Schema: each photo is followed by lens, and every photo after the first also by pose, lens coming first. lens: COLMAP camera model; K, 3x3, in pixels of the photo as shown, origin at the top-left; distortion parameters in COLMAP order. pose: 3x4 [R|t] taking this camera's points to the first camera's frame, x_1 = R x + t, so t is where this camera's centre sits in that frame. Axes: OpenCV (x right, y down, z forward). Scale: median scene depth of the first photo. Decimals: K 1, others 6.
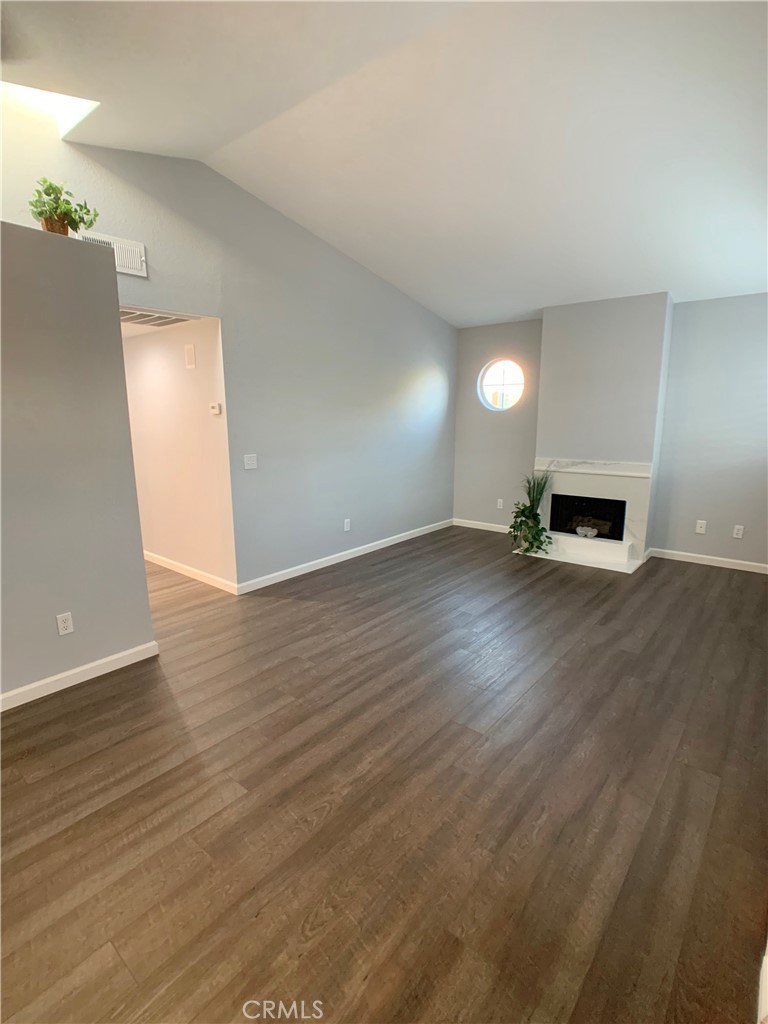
lens RADIAL K [[507.8, 0, 389.0], [0, 507.8, 508.2], [0, 0, 1]] dist [-0.012371, -0.000027]
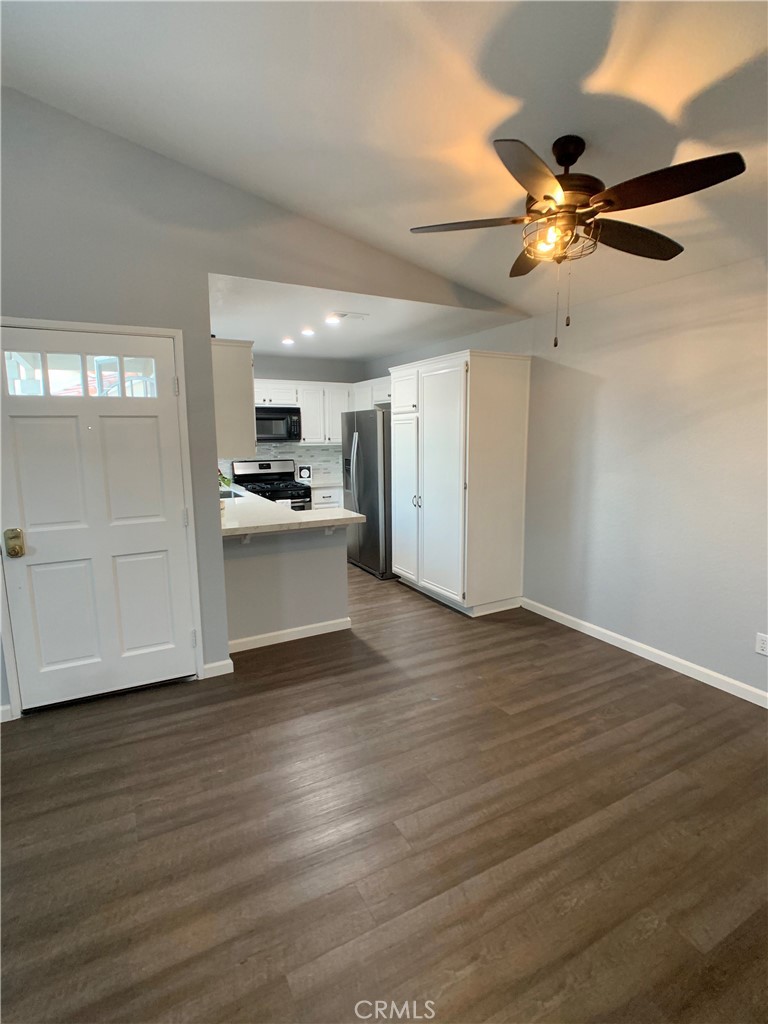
lens RADIAL K [[507.8, 0, 389.0], [0, 507.8, 508.2], [0, 0, 1]] dist [-0.012371, -0.000027]
pose [[-0.925448, -0.052125, 0.375273, -0.241581], [0.077796, 0.943242, 0.322866, -0.139448], [-0.370802, 0.327990, -0.868866, 0.654843]]
